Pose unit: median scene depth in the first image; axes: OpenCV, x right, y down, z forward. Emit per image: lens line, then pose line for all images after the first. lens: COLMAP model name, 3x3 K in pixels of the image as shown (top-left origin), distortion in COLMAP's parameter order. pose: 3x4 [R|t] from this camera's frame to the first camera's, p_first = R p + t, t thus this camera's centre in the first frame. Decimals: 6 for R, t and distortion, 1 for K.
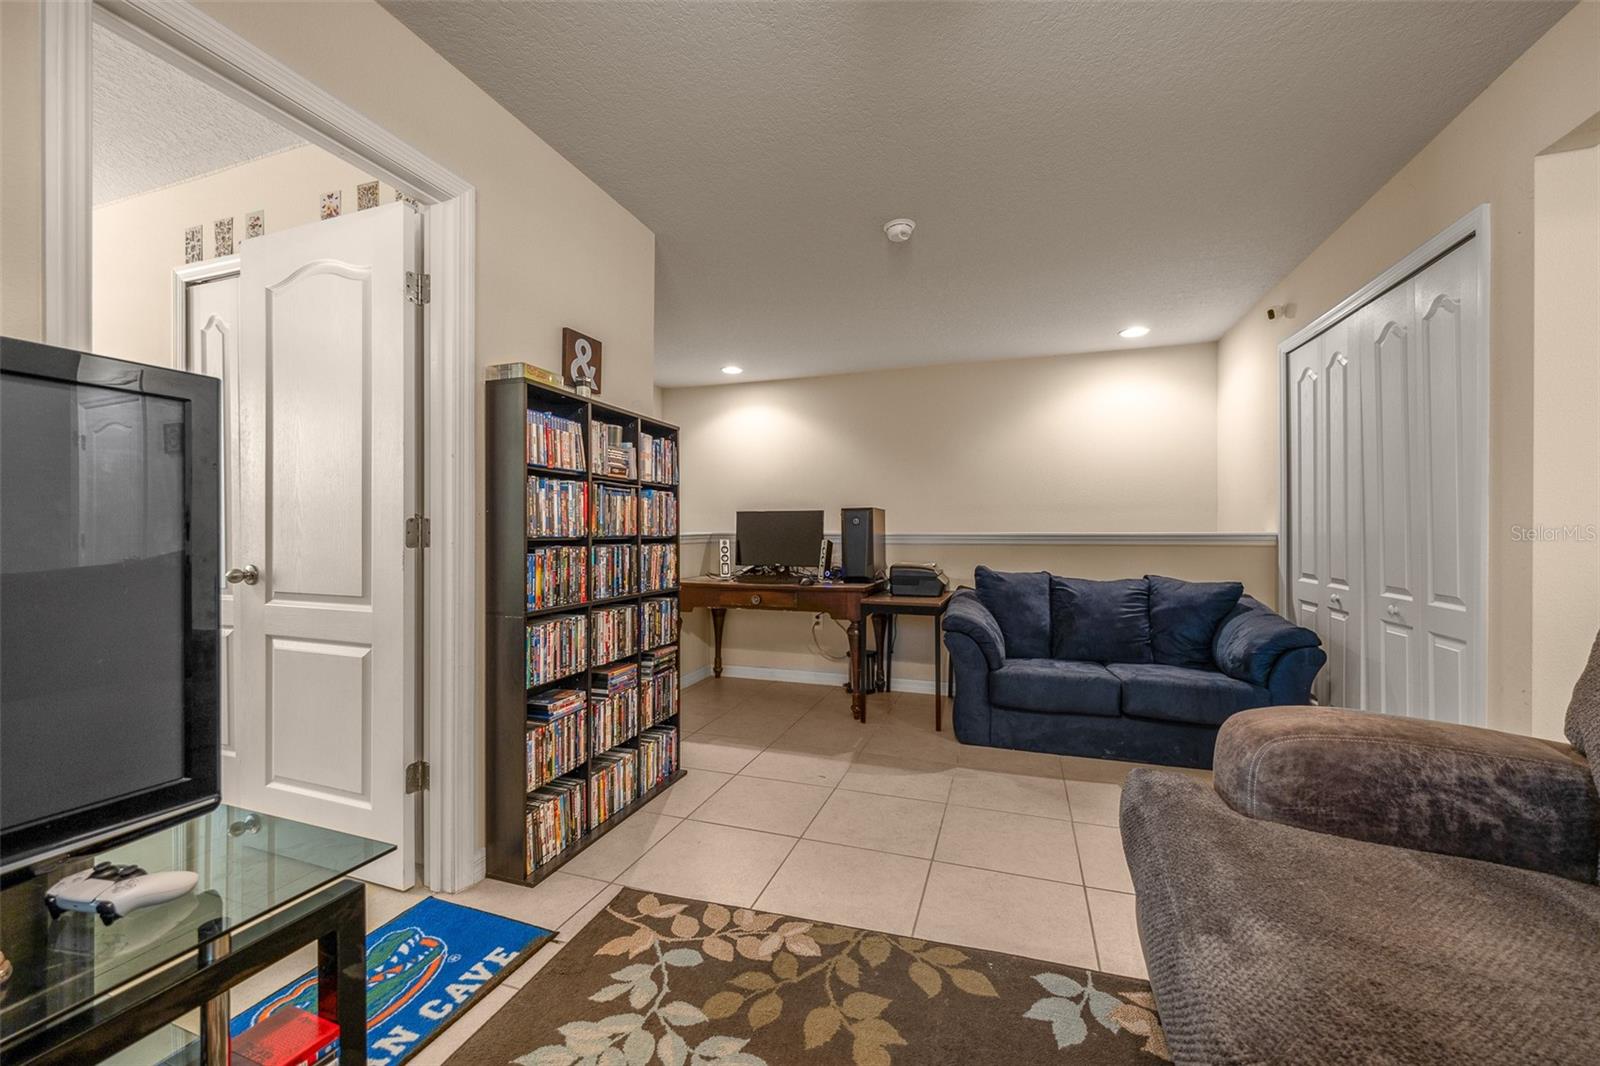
lens RADIAL K [[653.8, 0, 791.7], [0, 653.8, 530.1], [0, 0, 1]] dist [-0.002930, 0.000070]
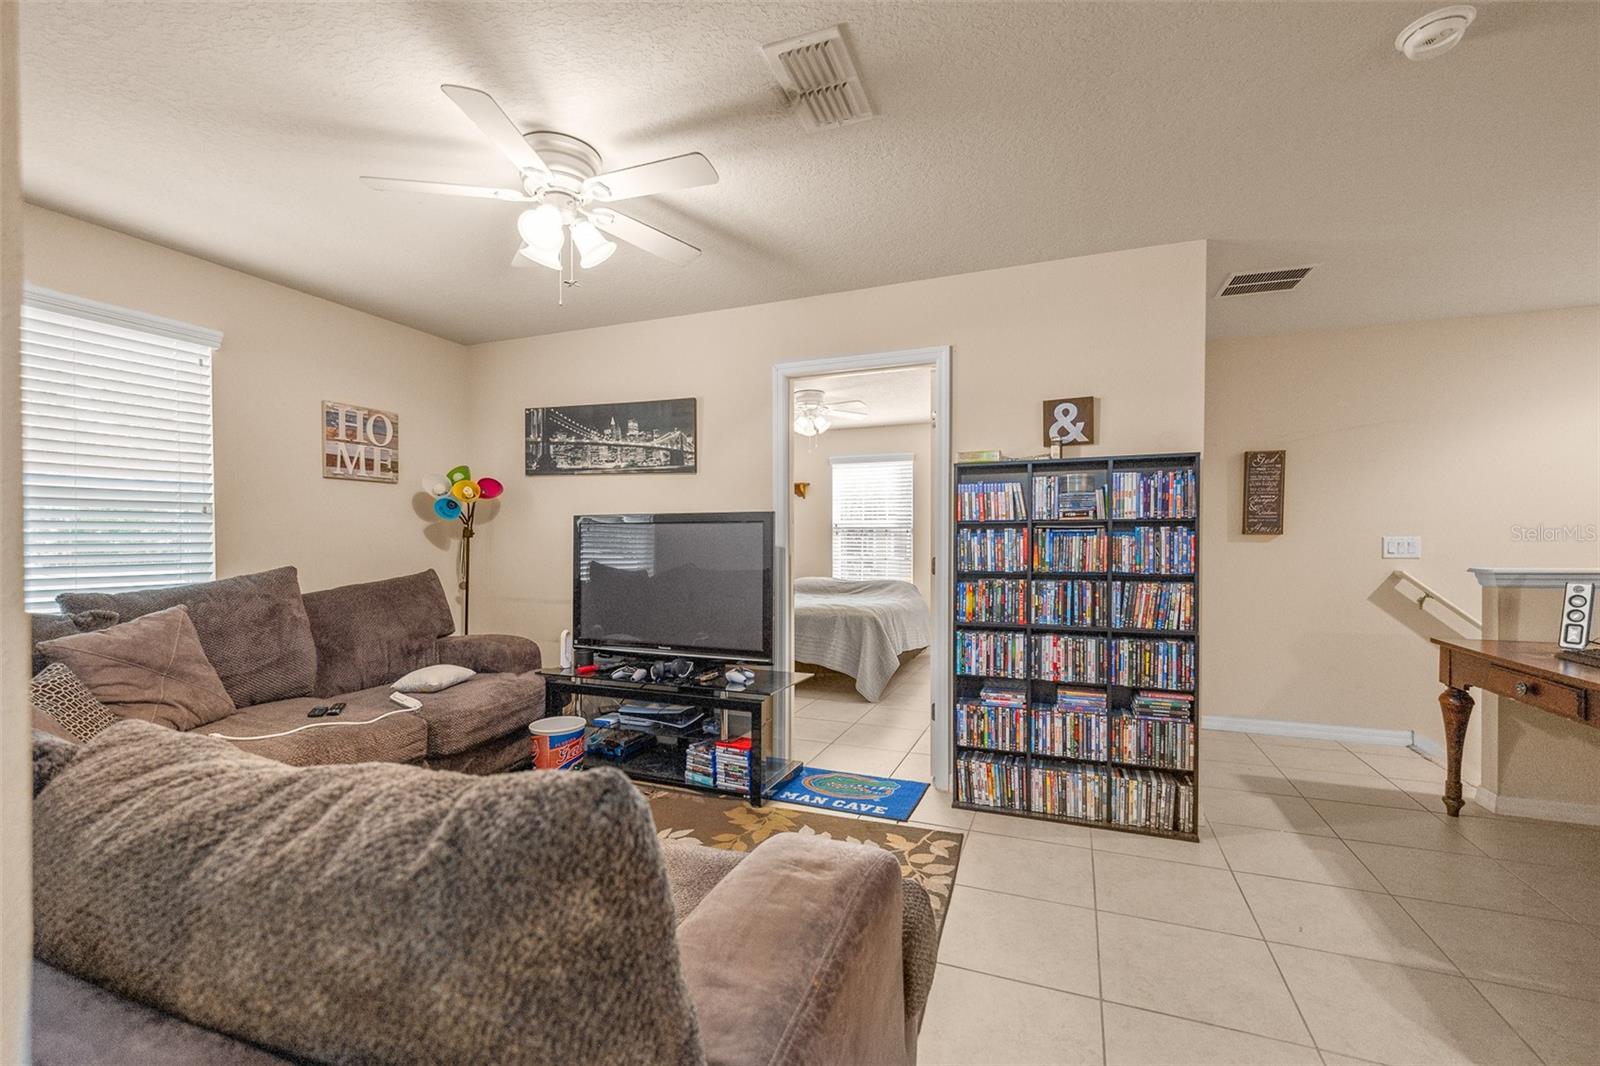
lens RADIAL K [[653.8, 0, 784.5], [0, 653.8, 545.9], [0, 0, 1]] dist [-0.002930, 0.000070]
pose [[-0.065954, -0.000357, -0.997823, 1.027615], [0.002974, 0.999995, -0.000554, -0.043074], [0.997818, -0.003004, -0.065953, 0.669103]]
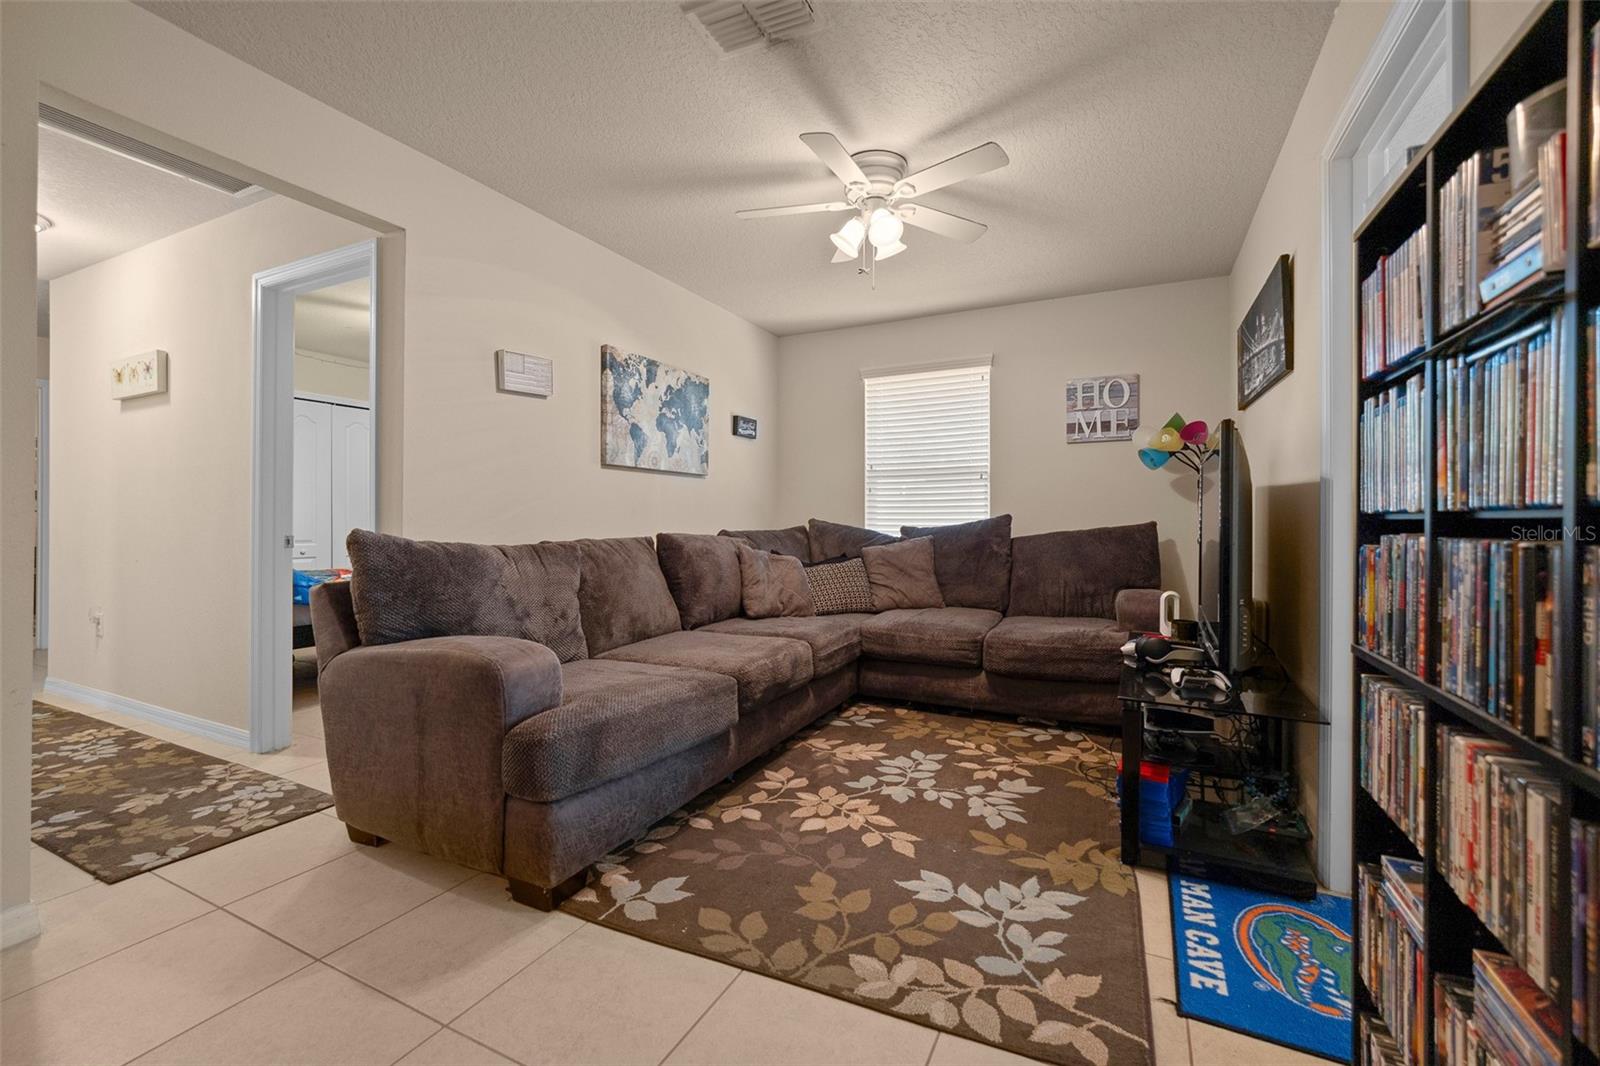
lens RADIAL K [[653.8, 0, 799.7], [0, 653.8, 520.1], [0, 0, 1]] dist [-0.002930, 0.000070]
pose [[-0.992532, -0.003860, 0.121927, 0.002701], [-0.003675, 0.999992, 0.001743, 0.015998], [-0.121932, 0.001282, -0.992538, 1.514052]]
